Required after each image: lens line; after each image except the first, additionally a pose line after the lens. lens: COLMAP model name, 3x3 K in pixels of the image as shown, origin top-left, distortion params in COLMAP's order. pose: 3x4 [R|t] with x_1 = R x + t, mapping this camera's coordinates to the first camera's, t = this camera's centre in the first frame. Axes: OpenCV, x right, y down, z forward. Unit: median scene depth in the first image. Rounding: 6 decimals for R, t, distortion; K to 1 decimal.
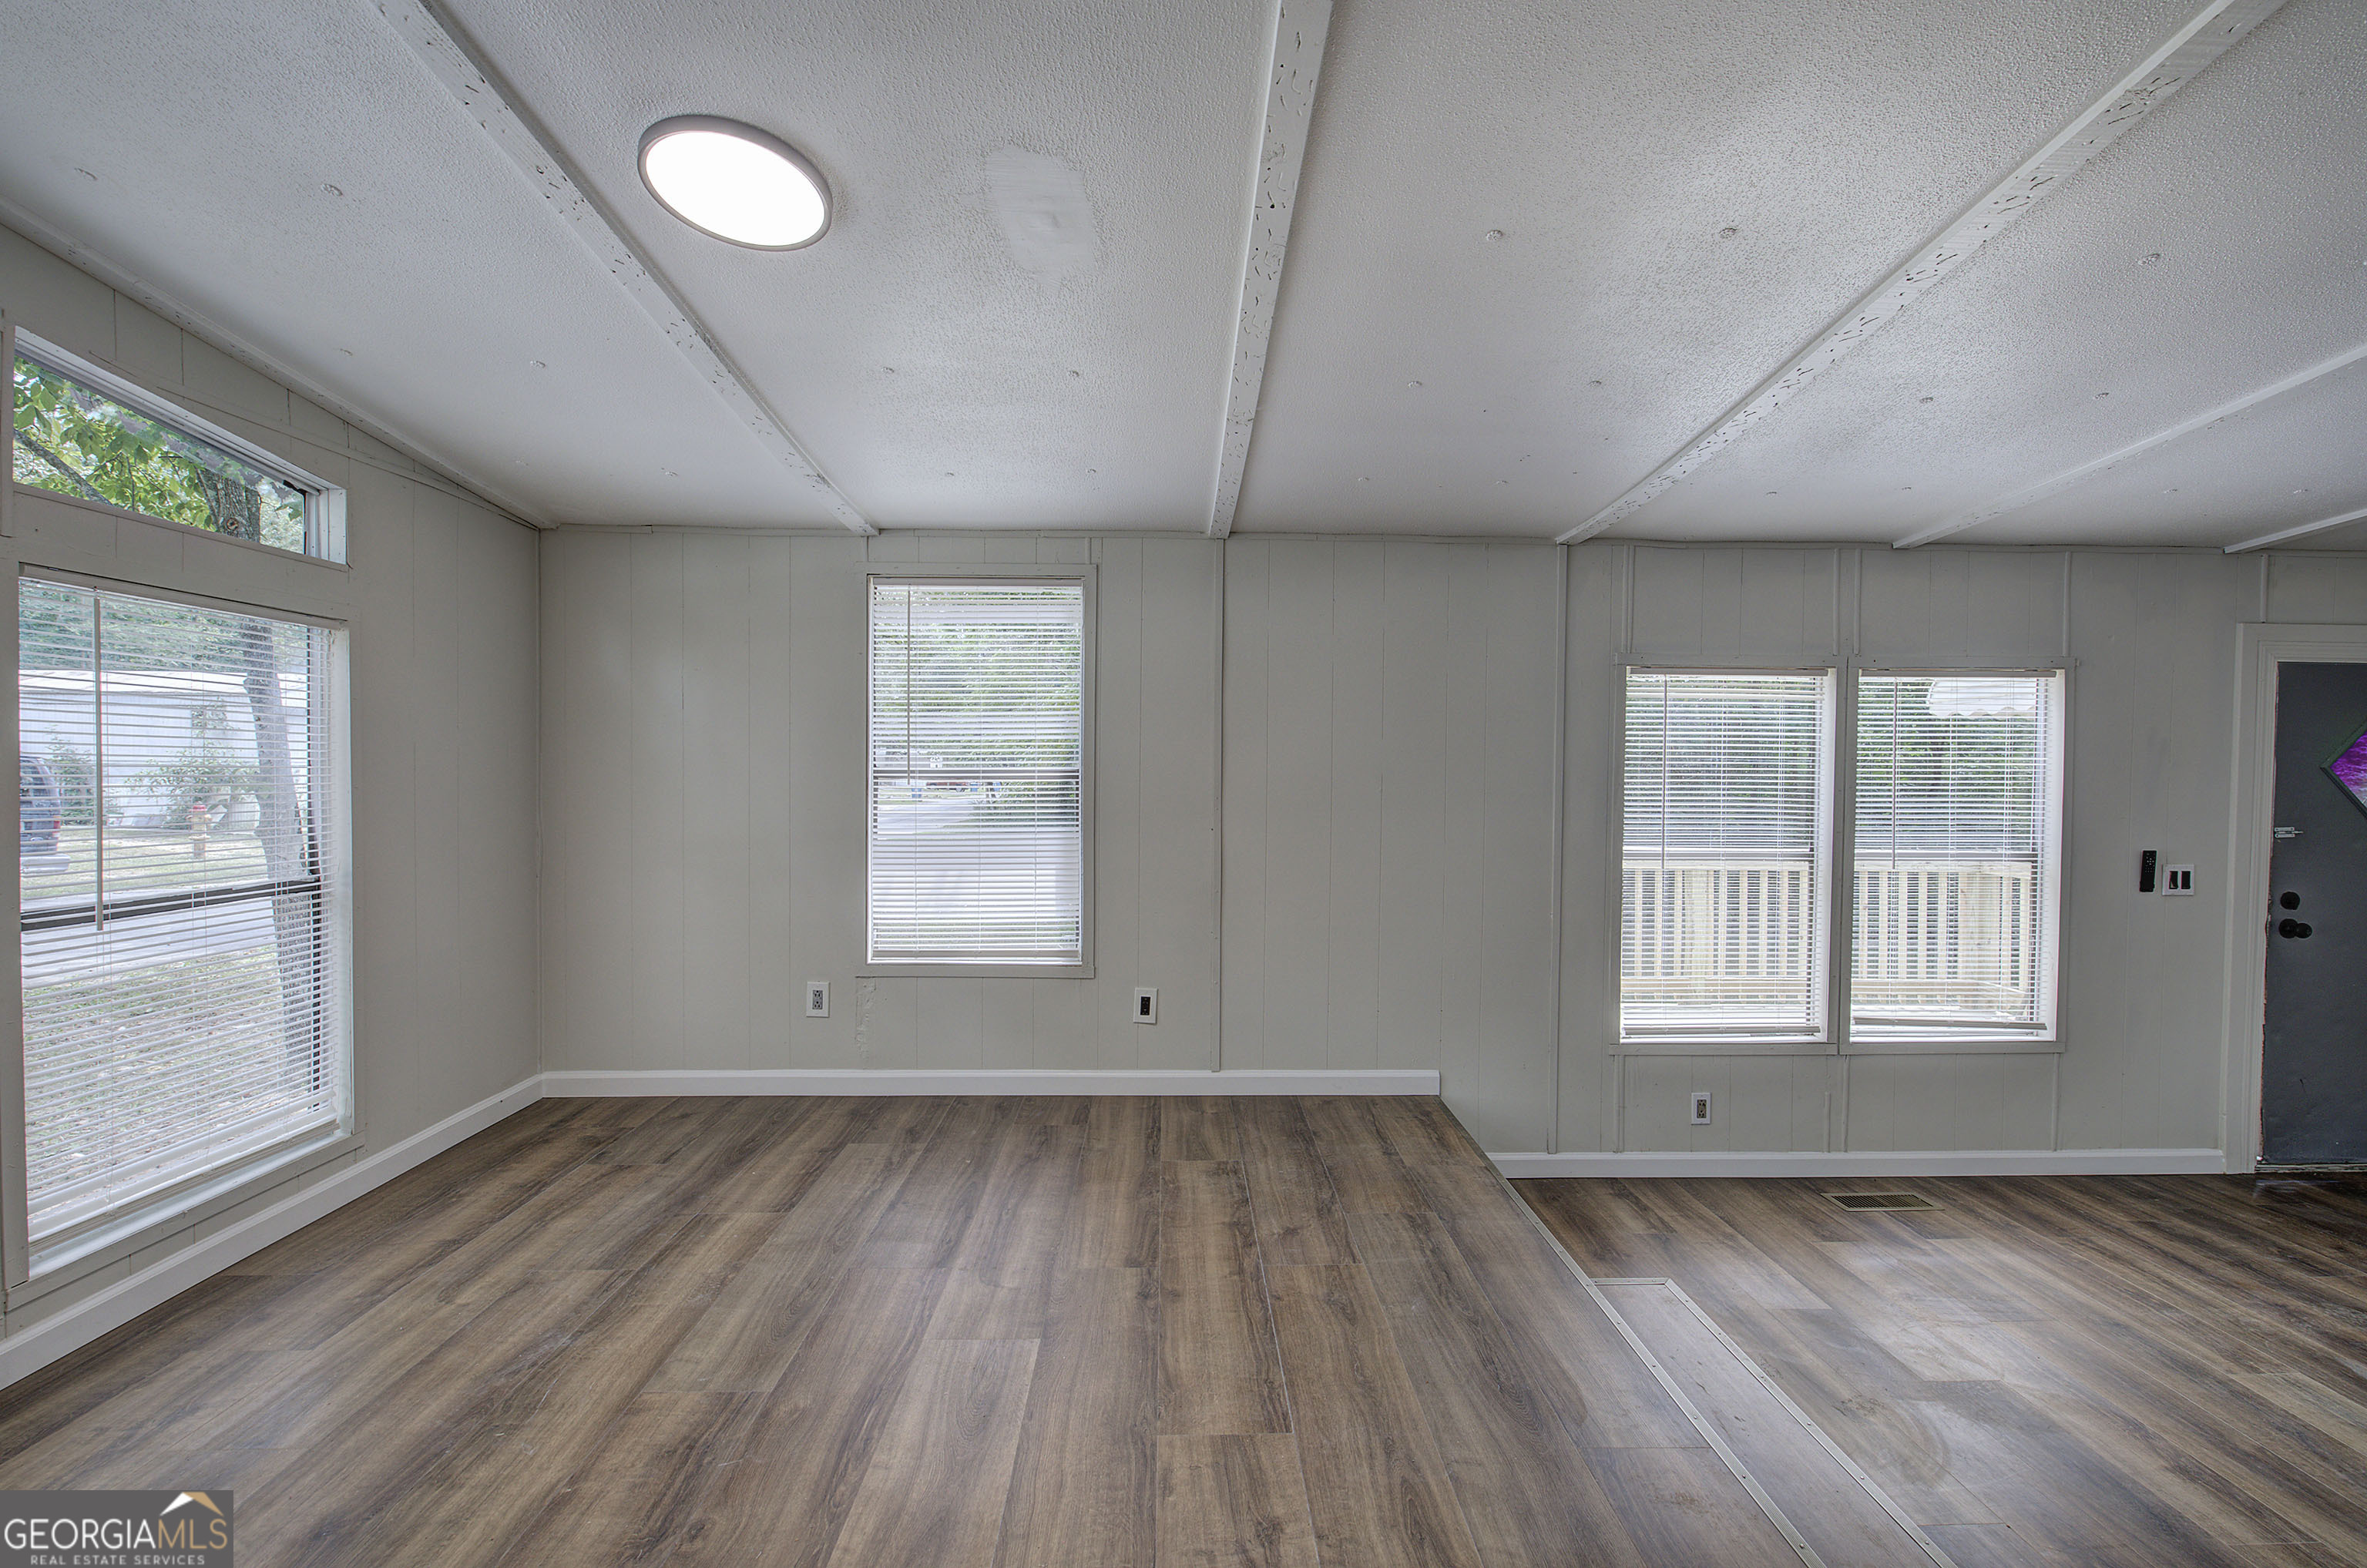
lens RADIAL K [[998.9, 0, 1191.3], [0, 998.9, 785.7], [0, 0, 1]] dist [-0.006935, 0.002310]
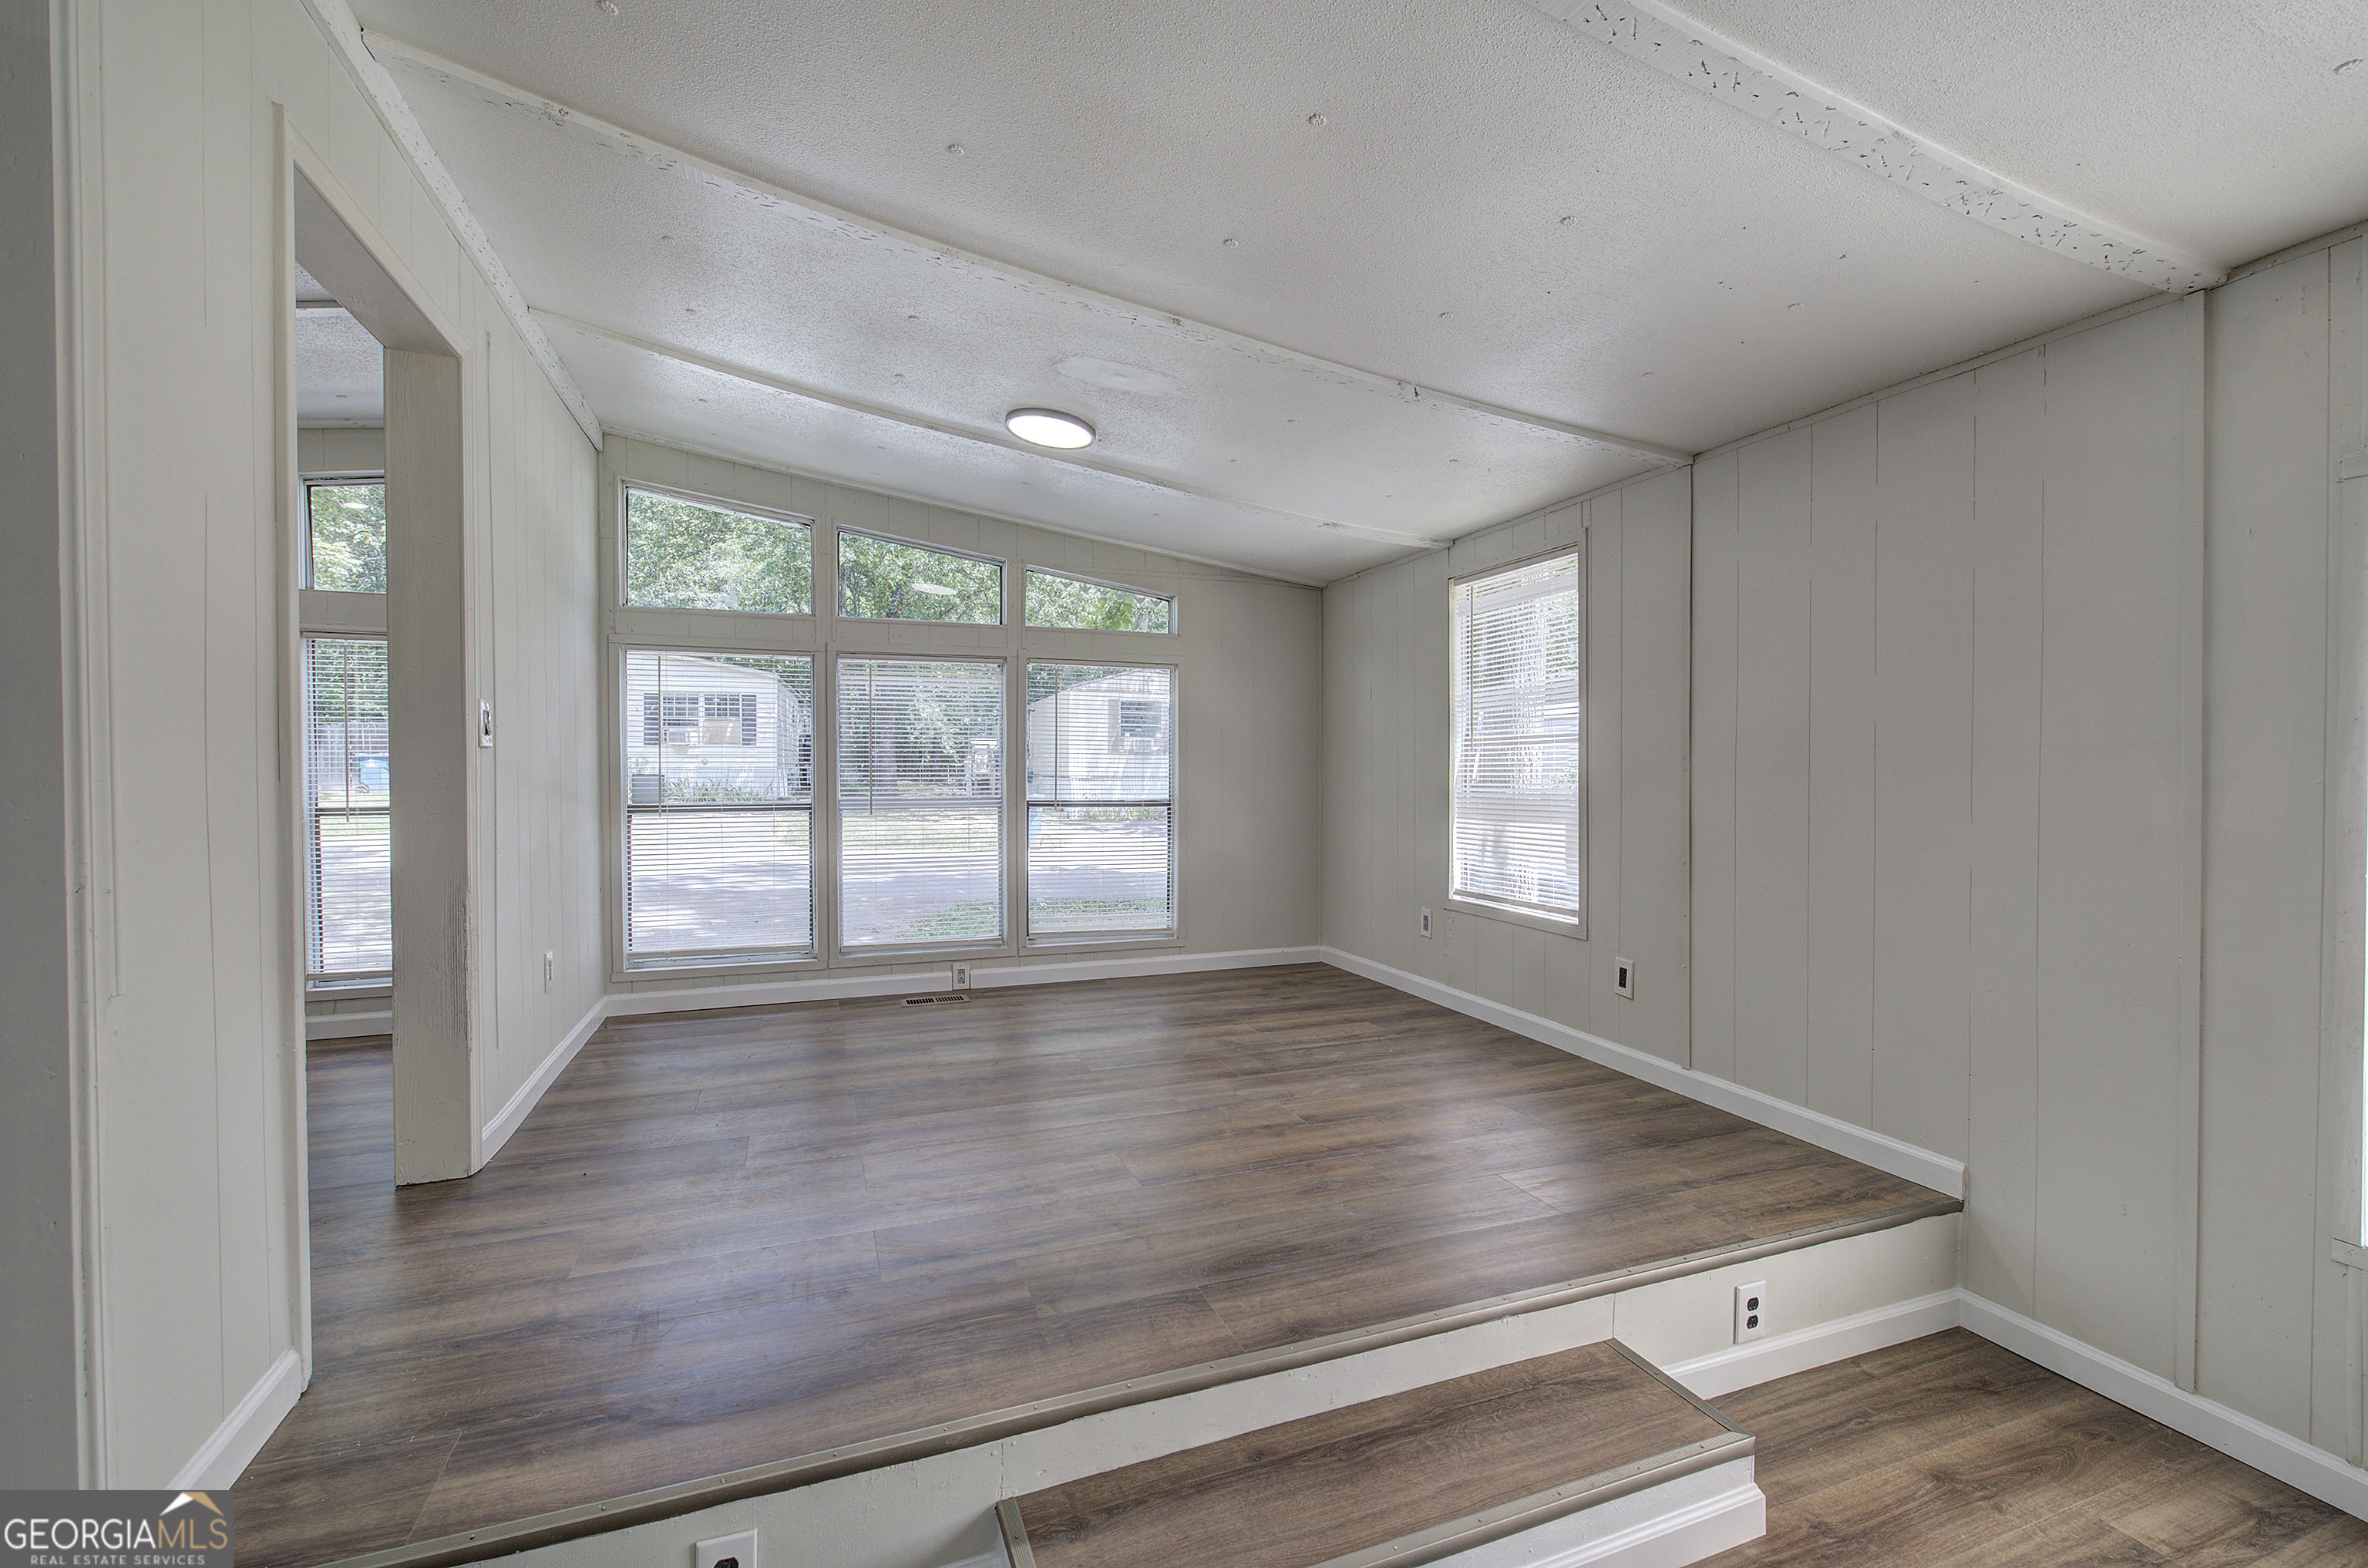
lens RADIAL K [[999.4, 0, 1187.0], [0, 999.4, 777.6], [0, 0, 1]] dist [-0.006935, 0.002310]
pose [[0.332712, 0.003770, -0.943021, 0.715347], [-0.017664, 0.999841, -0.002235, 0.039080], [0.942863, 0.017402, 0.332726, 0.290602]]
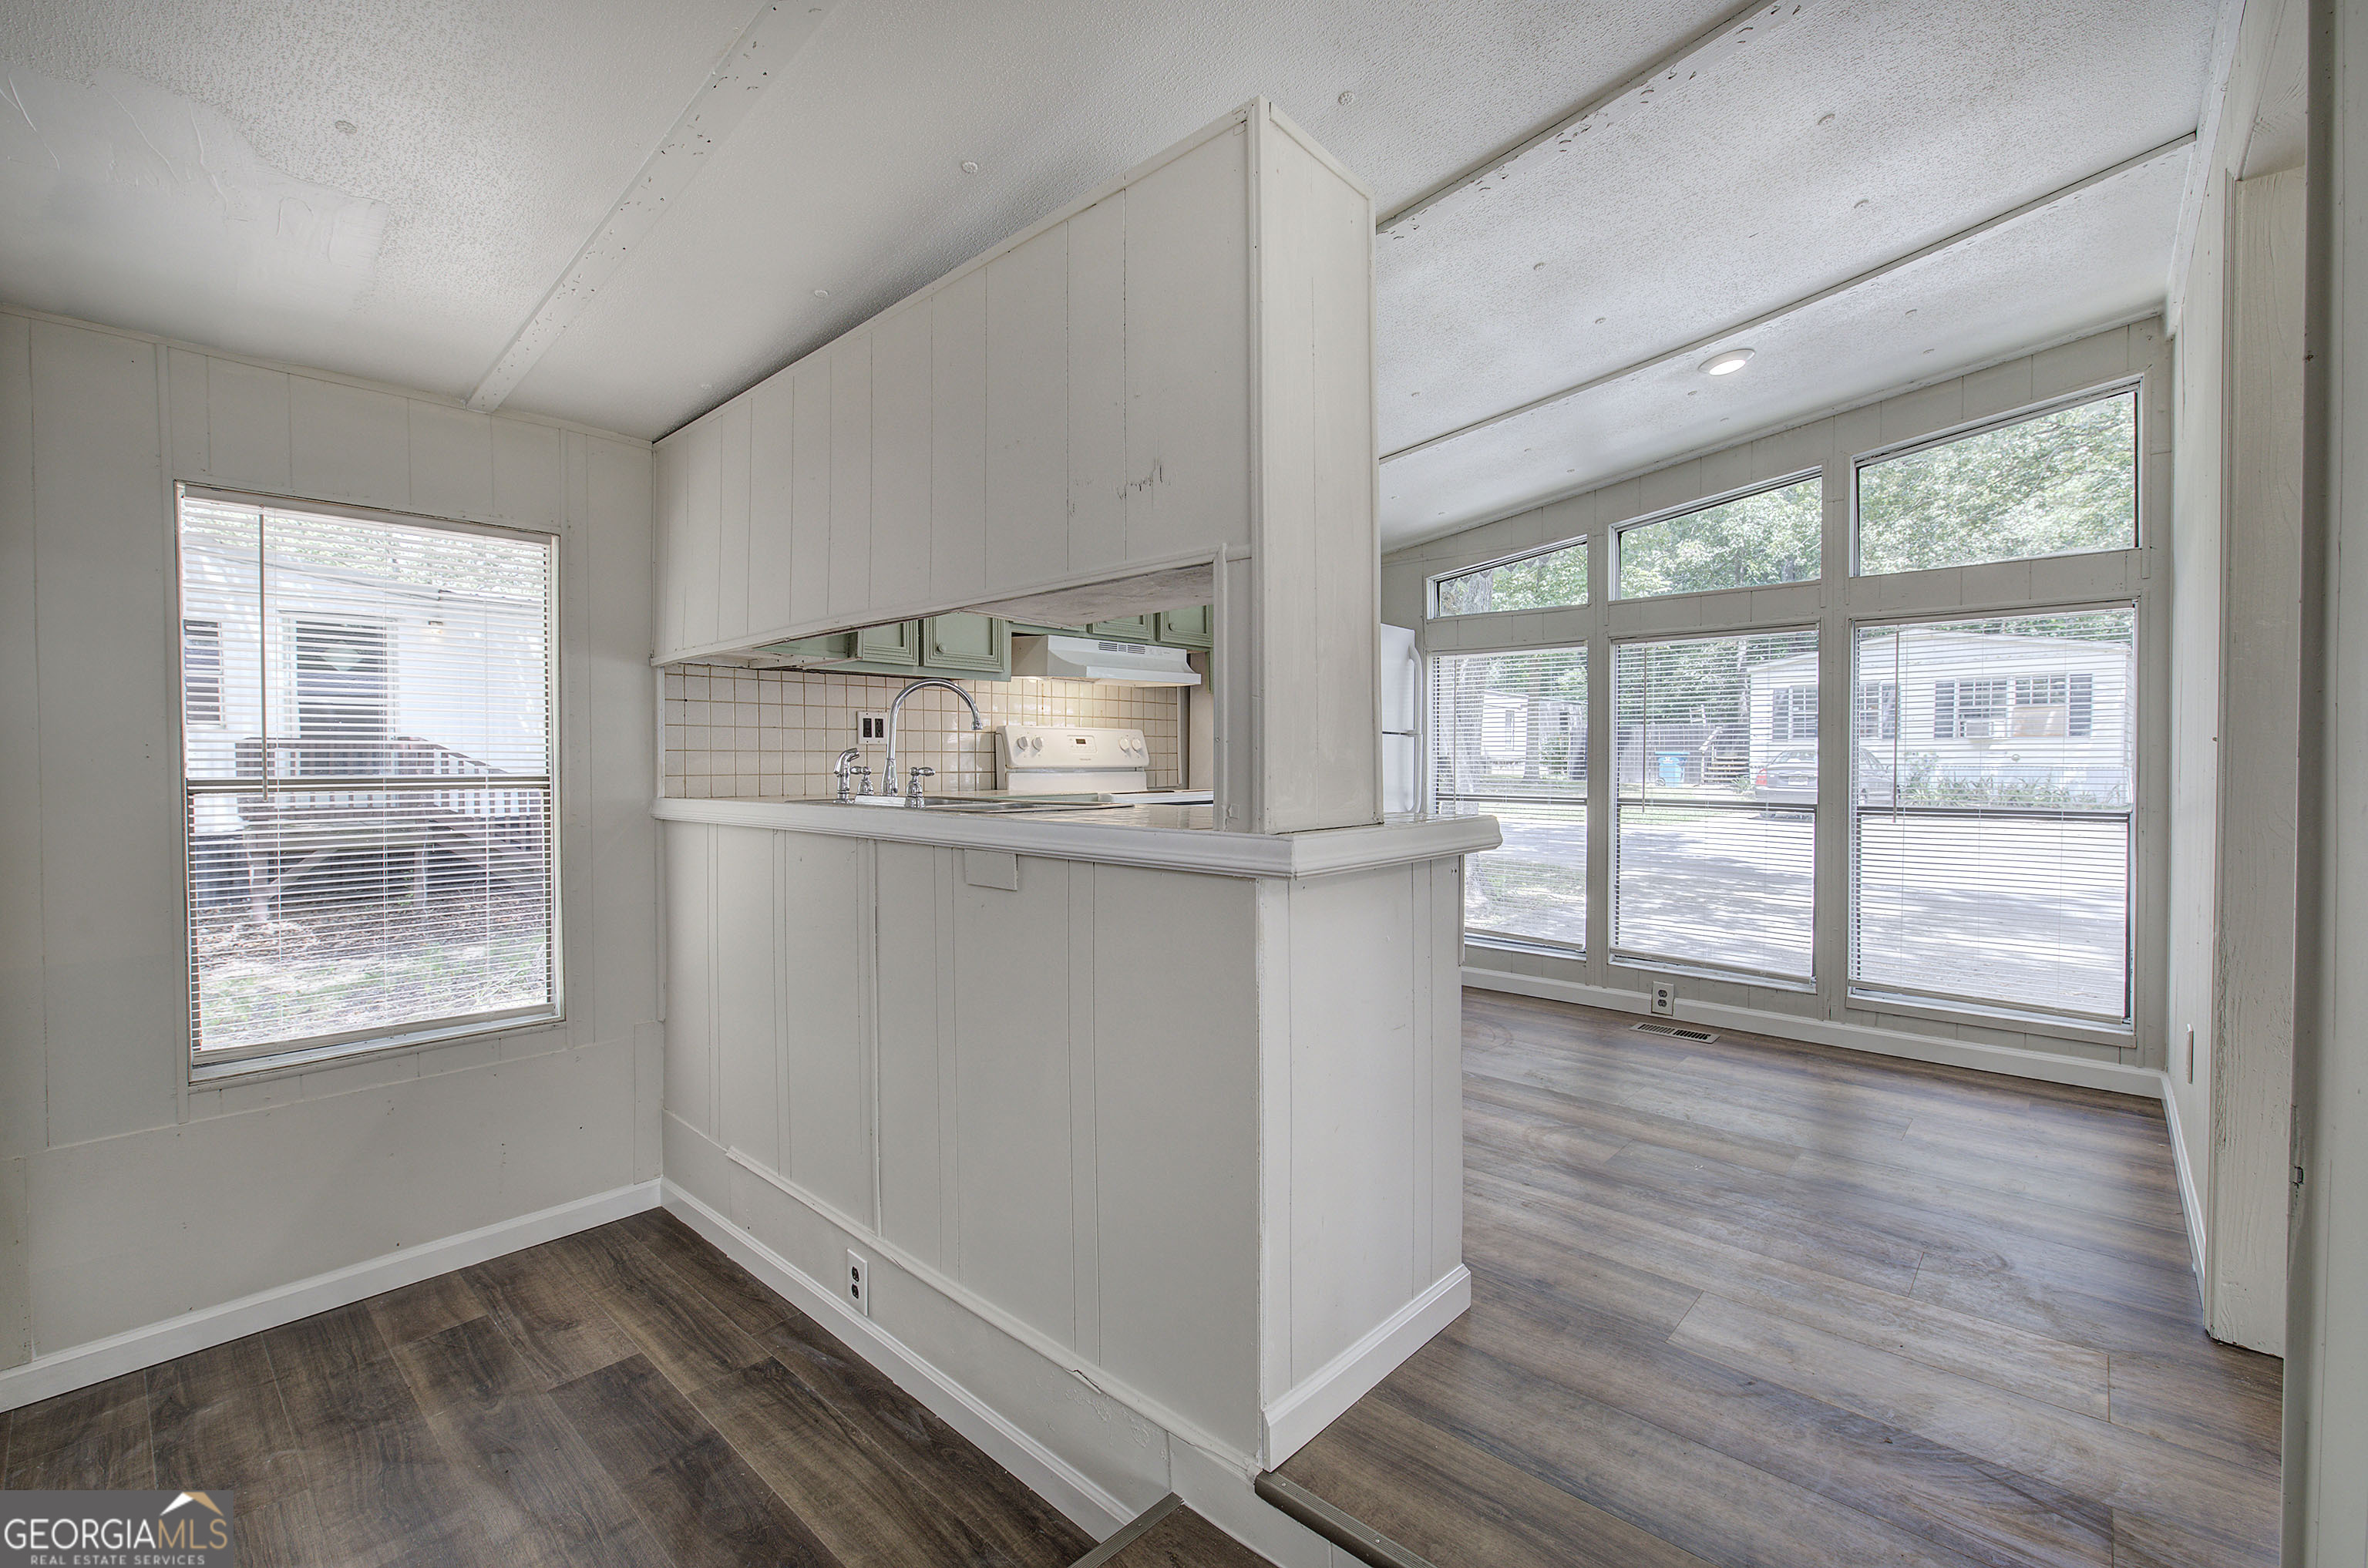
lens RADIAL K [[999.4, 0, 1184.5], [0, 999.4, 776.4], [0, 0, 1]] dist [-0.006935, 0.002310]
pose [[-0.695824, 0.002072, -0.718210, 0.601673], [-0.021797, 0.999474, 0.024002, 0.045909], [0.717882, 0.032356, -0.695413, -0.028613]]
